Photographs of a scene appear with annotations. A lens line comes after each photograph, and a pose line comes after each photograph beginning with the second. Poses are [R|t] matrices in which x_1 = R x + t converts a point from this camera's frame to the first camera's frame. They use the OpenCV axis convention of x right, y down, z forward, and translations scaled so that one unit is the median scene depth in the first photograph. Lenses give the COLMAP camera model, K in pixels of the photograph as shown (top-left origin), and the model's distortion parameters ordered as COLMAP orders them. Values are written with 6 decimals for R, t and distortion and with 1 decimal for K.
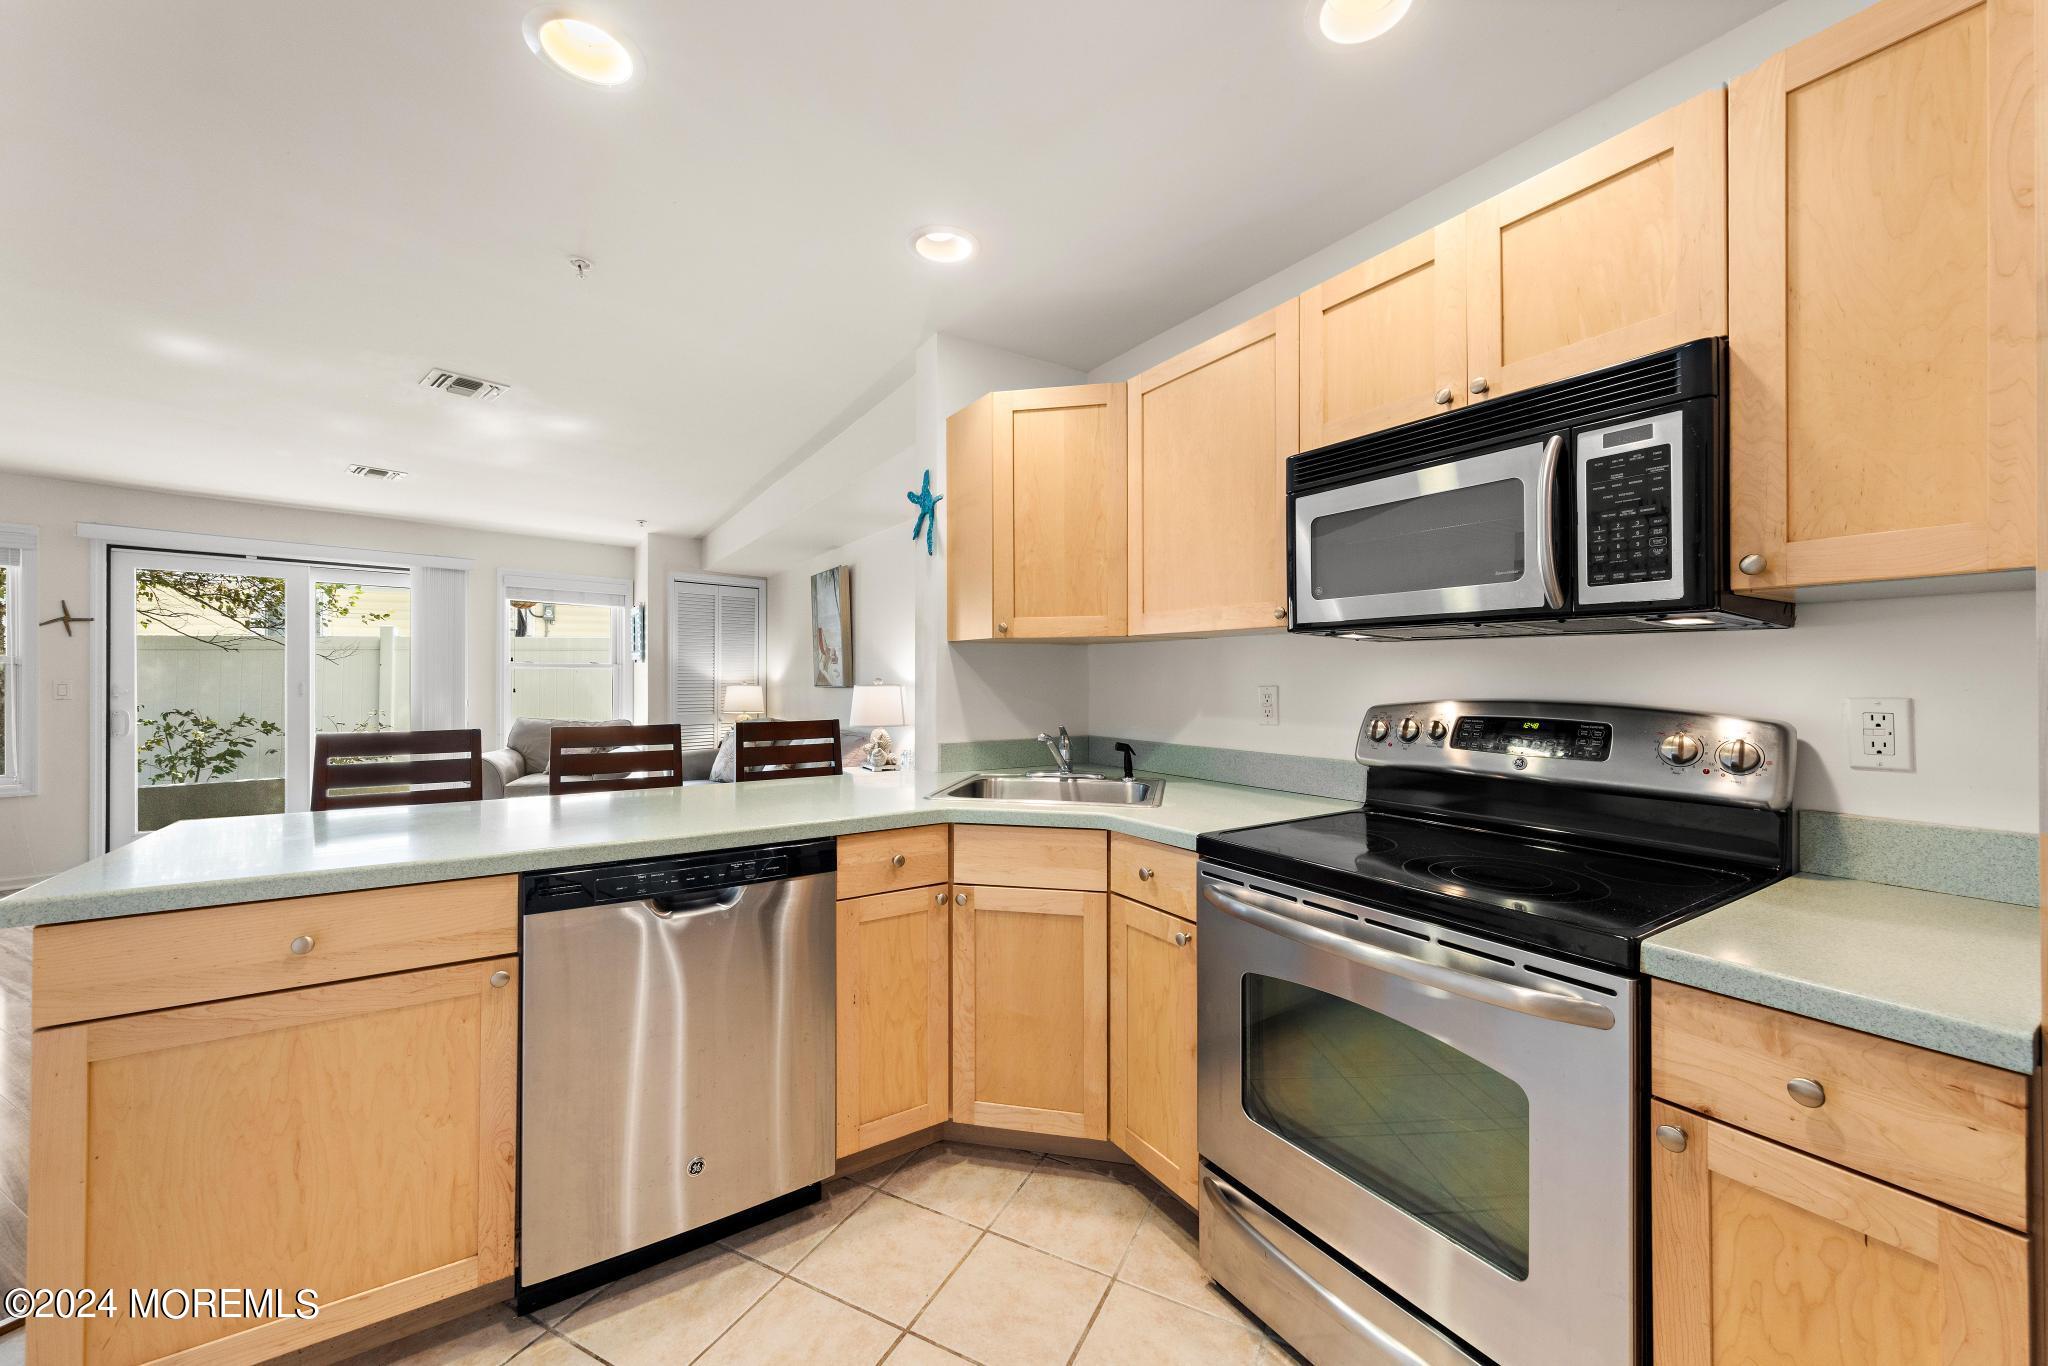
lens RADIAL K [[790.8, 0, 1009.0], [0, 790.8, 672.3], [0, 0, 1]] dist [0.010372, -0.000311]
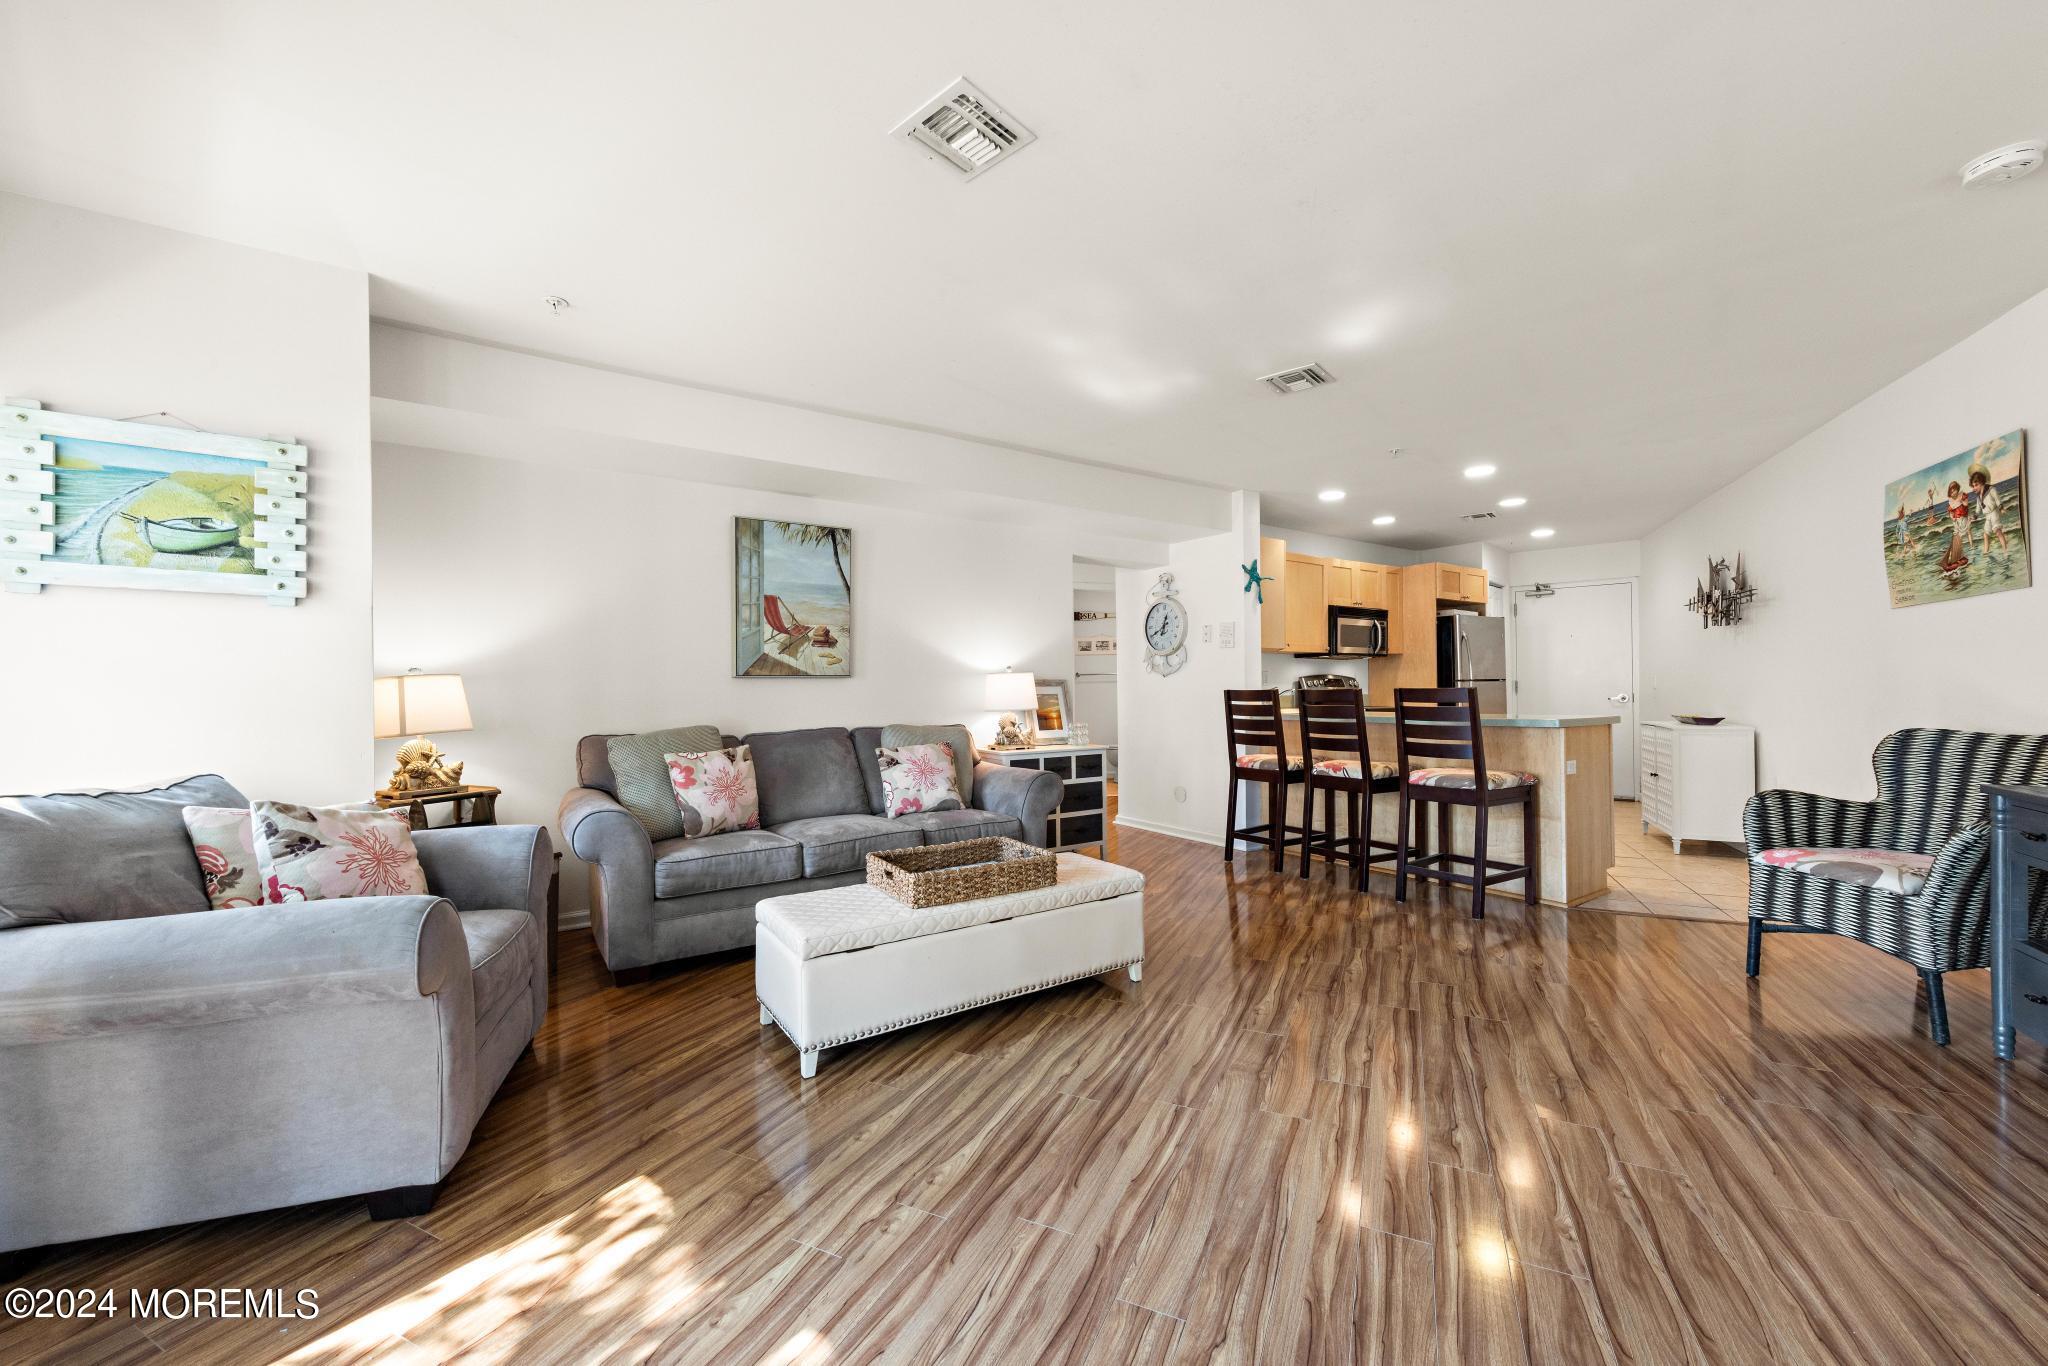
lens RADIAL K [[790.8, 0, 1027.6], [0, 790.8, 686.3], [0, 0, 1]] dist [0.010372, -0.000311]
pose [[-0.049979, 0.002843, 0.998746, -1.023413], [0.002684, 0.999993, -0.002713, 0.031811], [-0.998747, 0.002545, -0.049987, 0.836417]]
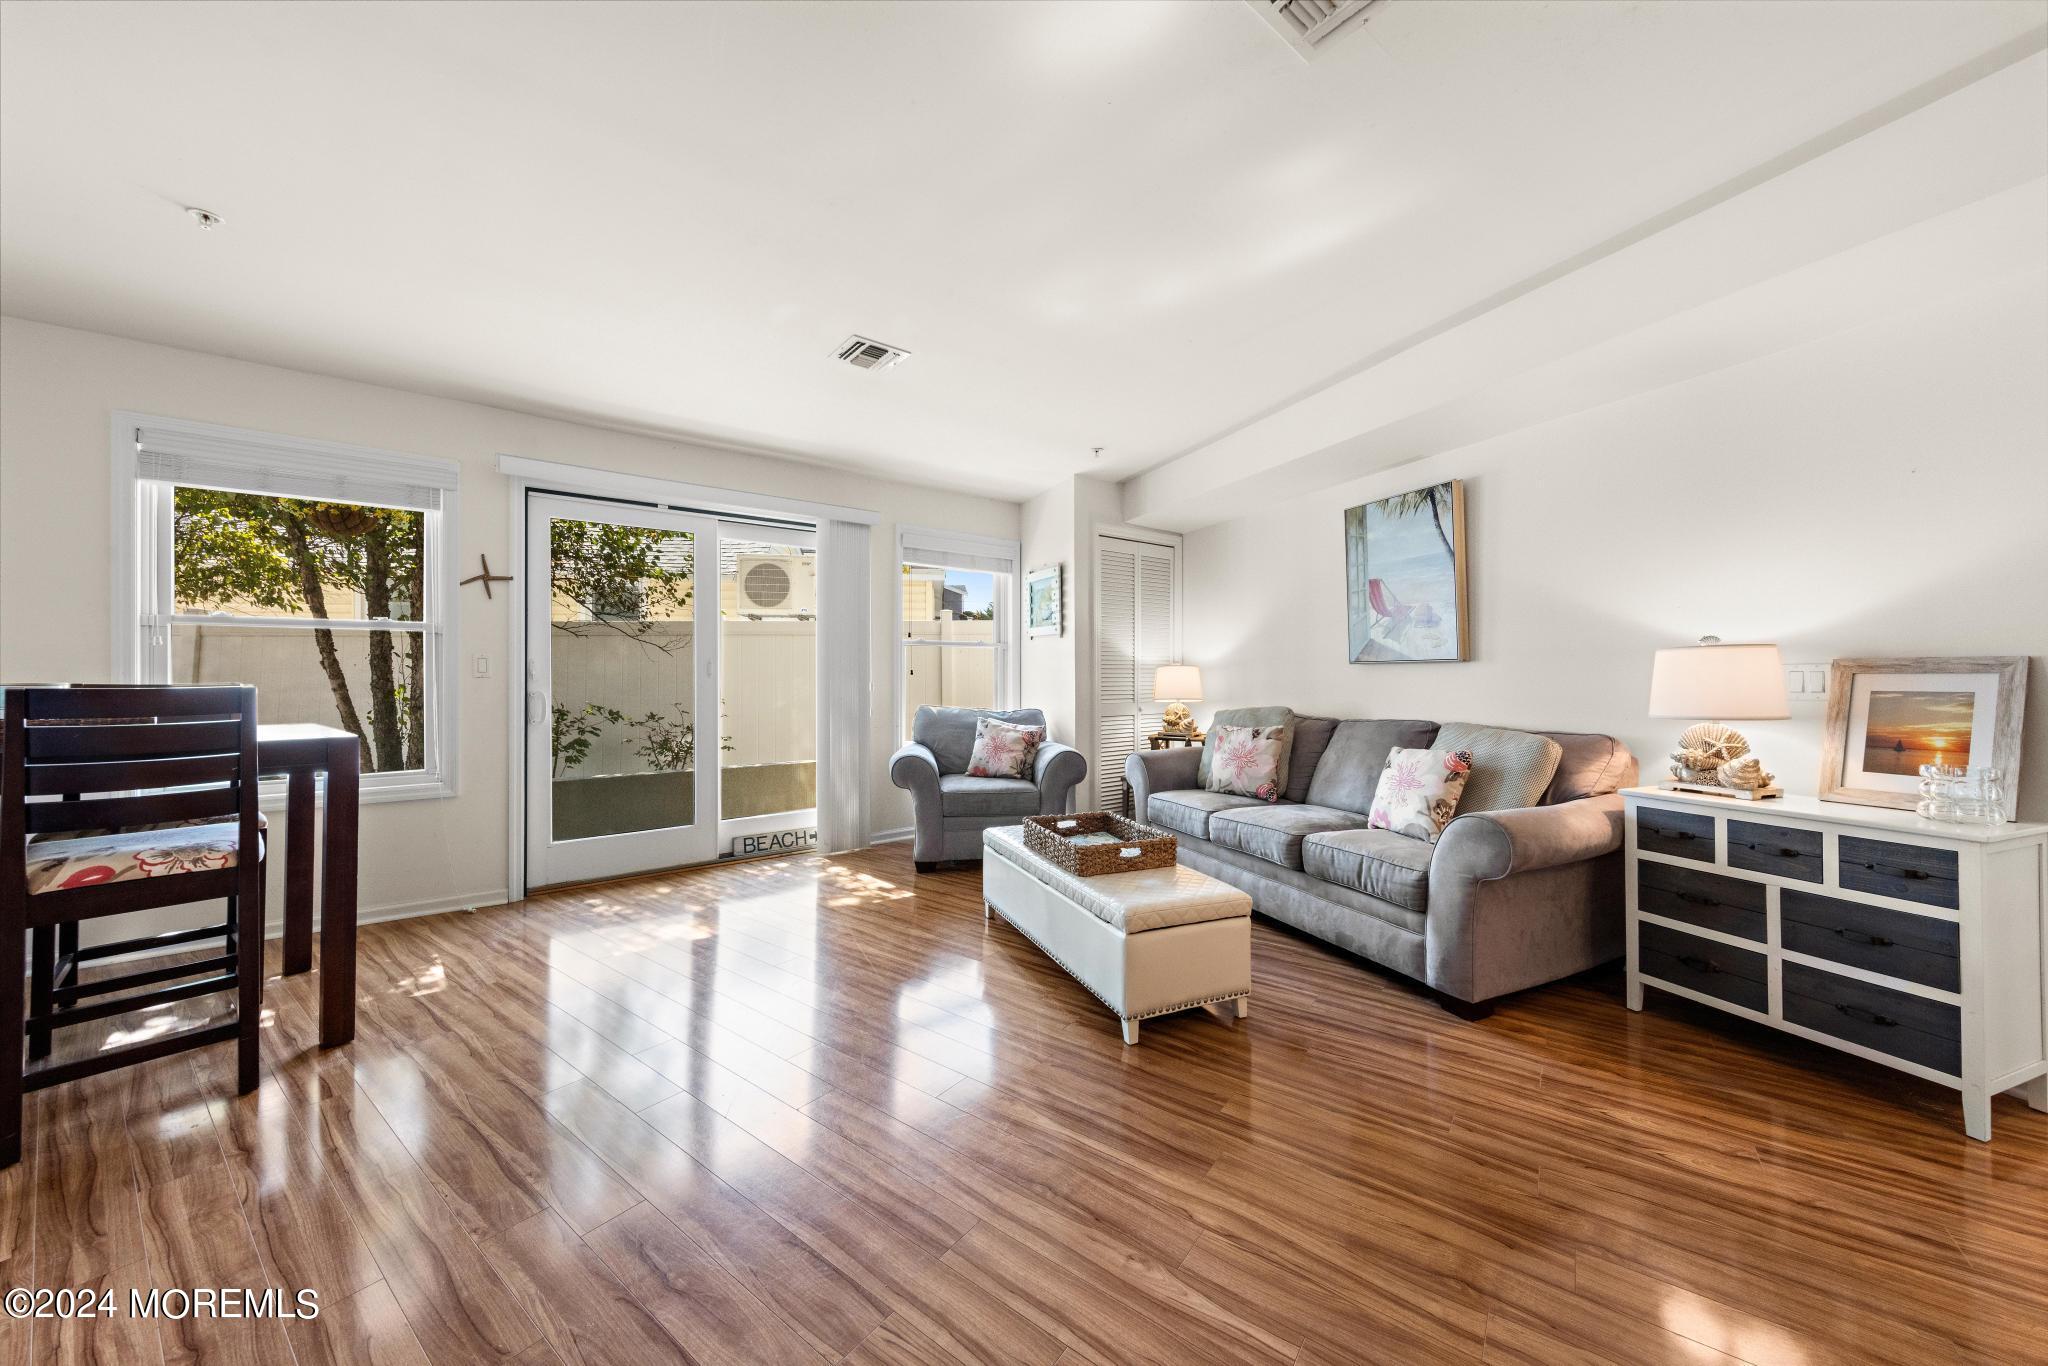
lens RADIAL K [[734.3, 0, 1024.1], [0, 734.3, 672.0], [0, 0, 1]] dist [0.002386, 0.000068]
pose [[0.987663, -0.003854, -0.156549, -0.467020], [0.004174, 0.999990, 0.001715, 0.025933], [0.156540, -0.002347, 0.987669, 0.315141]]
